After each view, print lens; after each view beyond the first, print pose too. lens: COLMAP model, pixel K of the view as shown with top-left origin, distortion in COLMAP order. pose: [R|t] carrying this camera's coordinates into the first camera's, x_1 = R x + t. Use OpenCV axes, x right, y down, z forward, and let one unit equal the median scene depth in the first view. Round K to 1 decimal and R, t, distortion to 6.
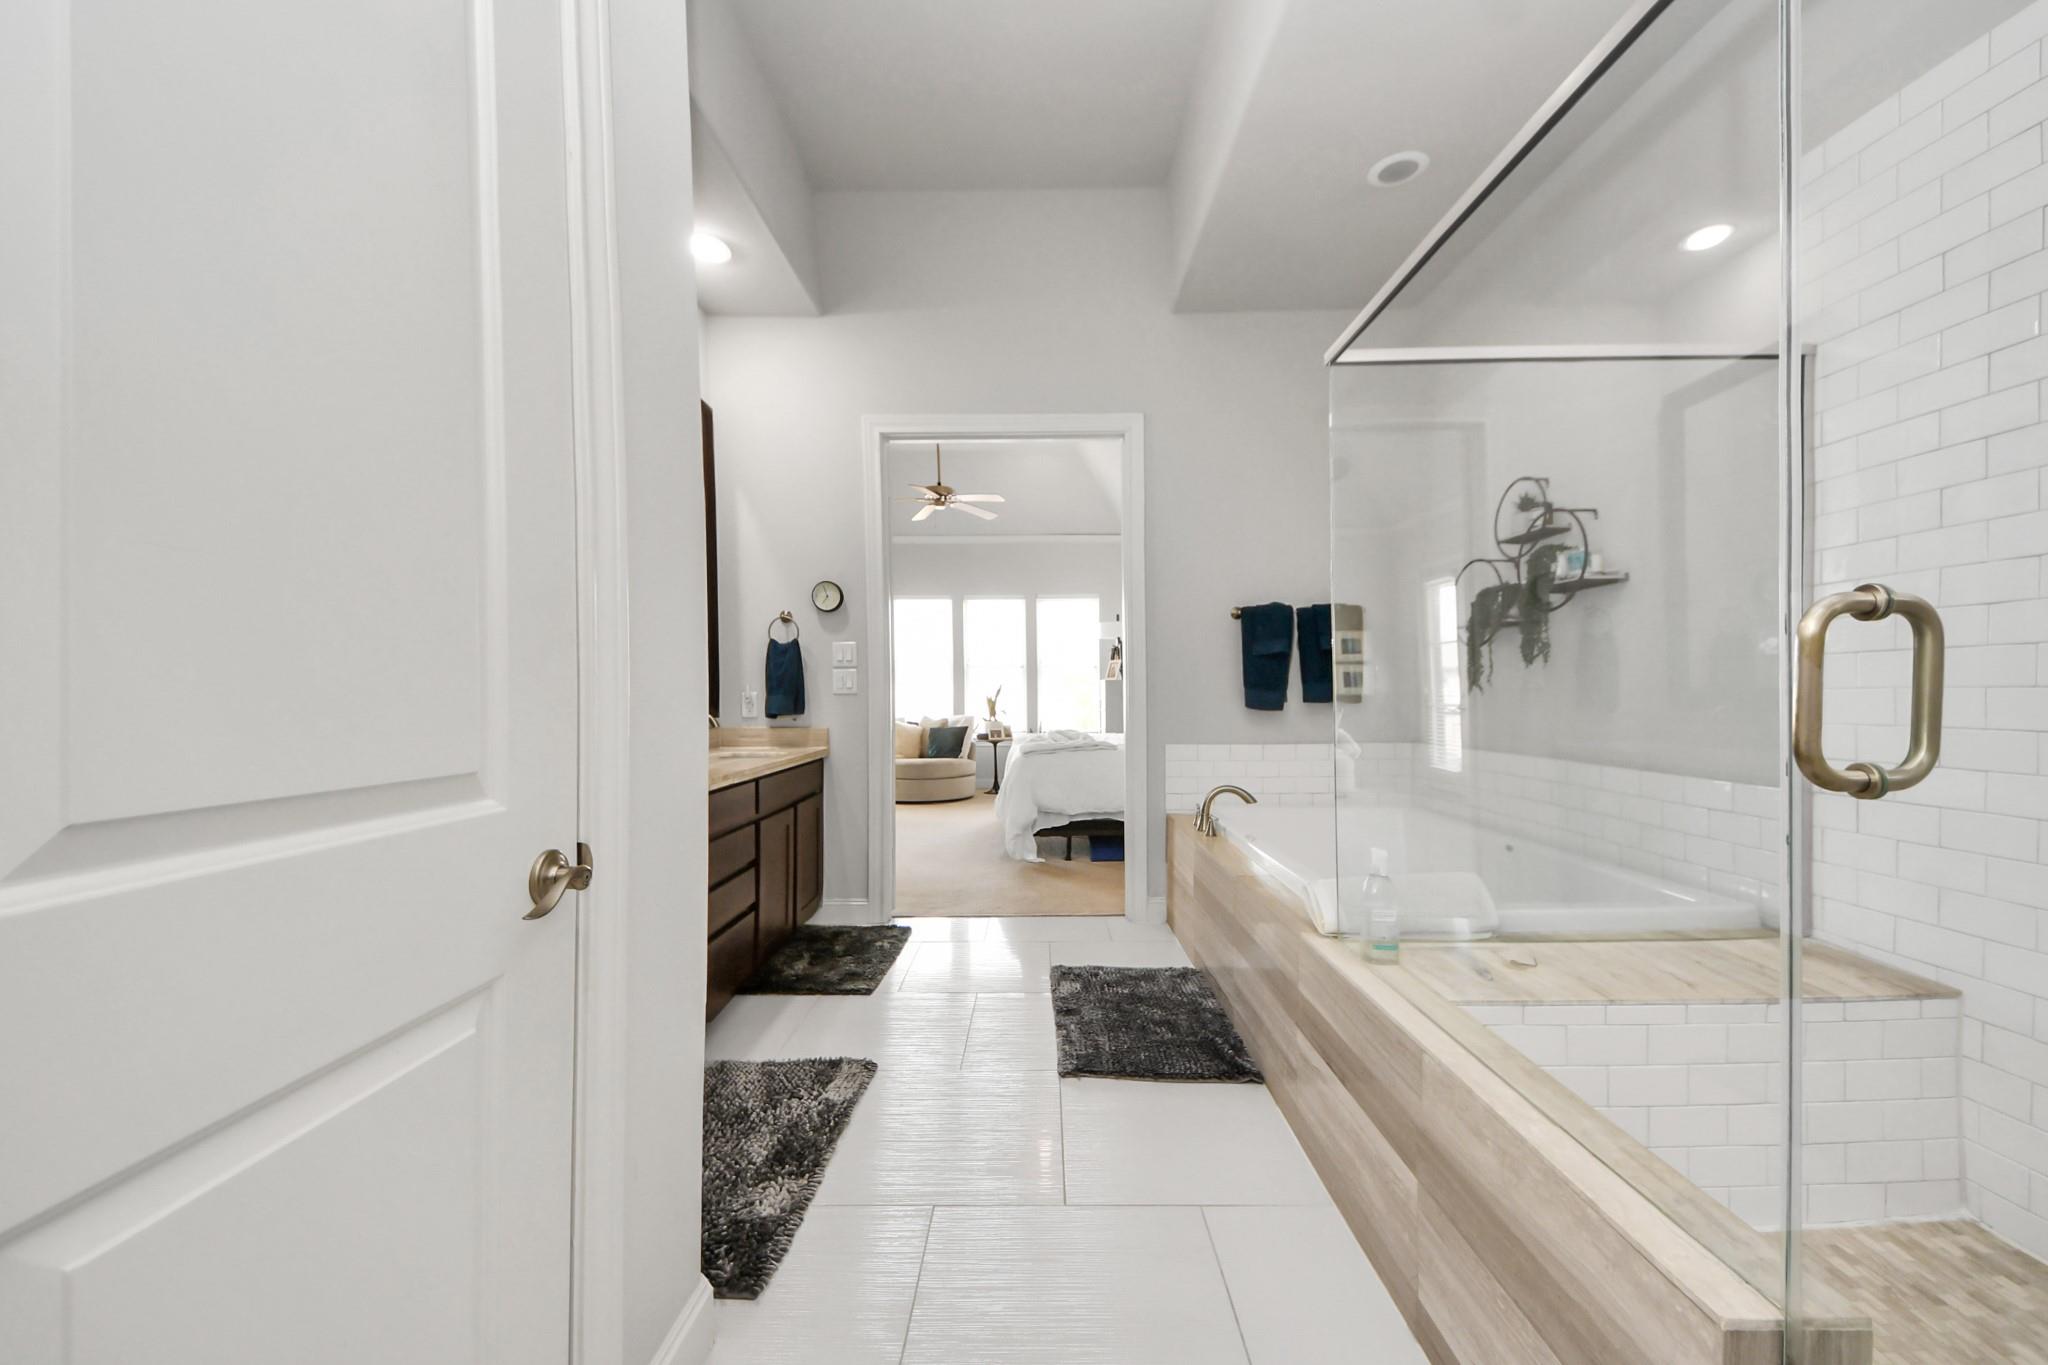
lens RADIAL K [[732.5, 0, 1053.0], [0, 732.5, 691.9], [0, 0, 1]] dist [0.001391, -0.005769]
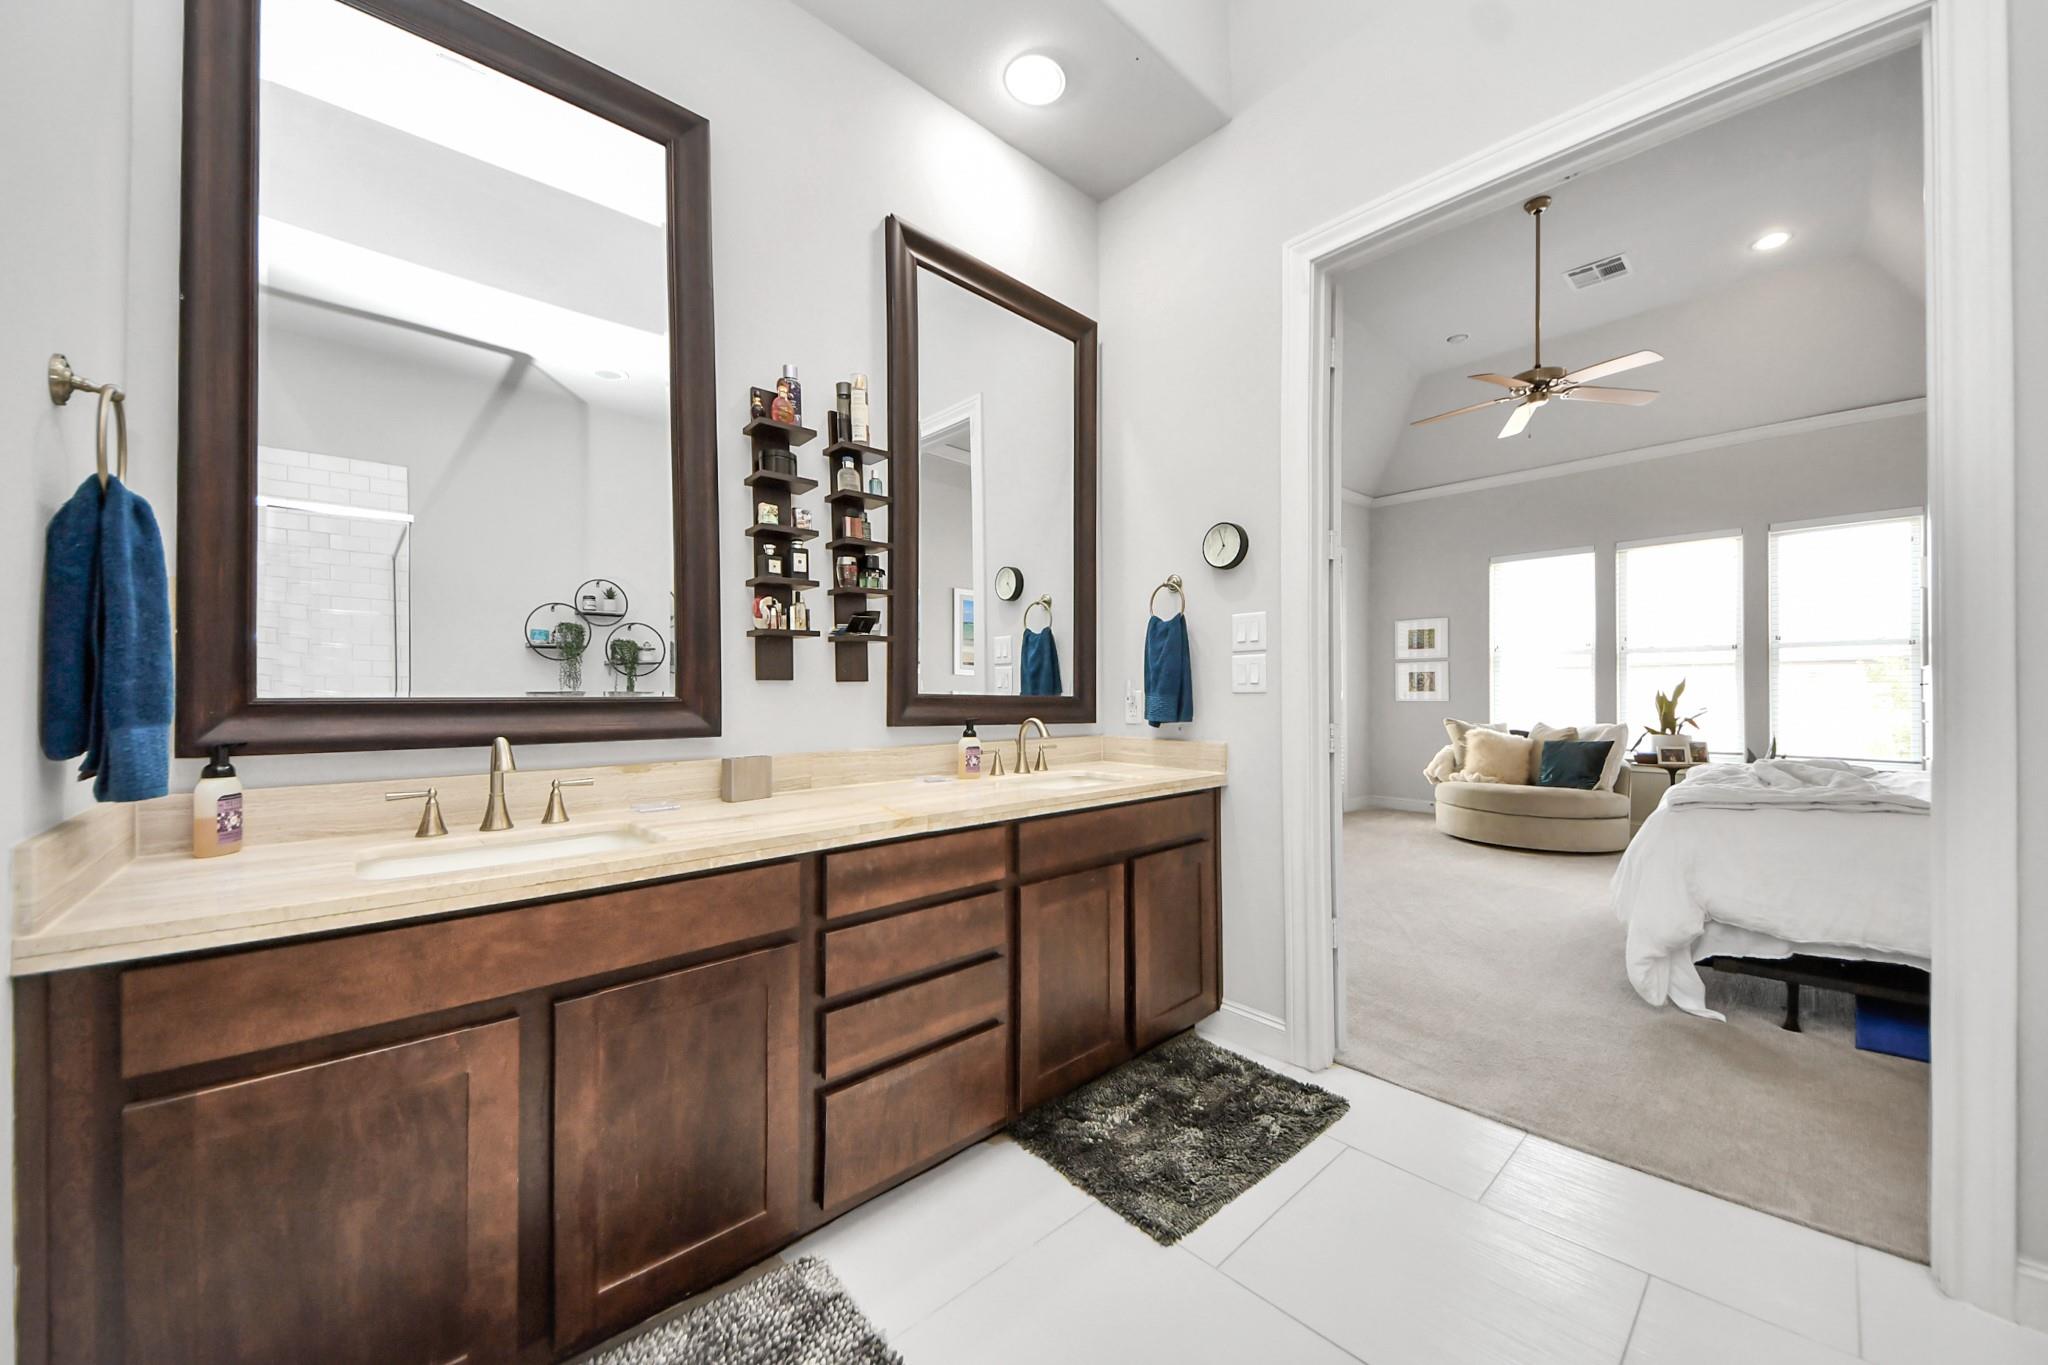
lens RADIAL K [[741.1, 0, 1028.2], [0, 741.1, 688.9], [0, 0, 1]] dist [0.039832, -0.024545]
pose [[0.673846, -0.003317, -0.738864, 0.049473], [0.002402, 0.999994, -0.002298, 0.000585], [0.738868, -0.000226, 0.673851, 0.288404]]
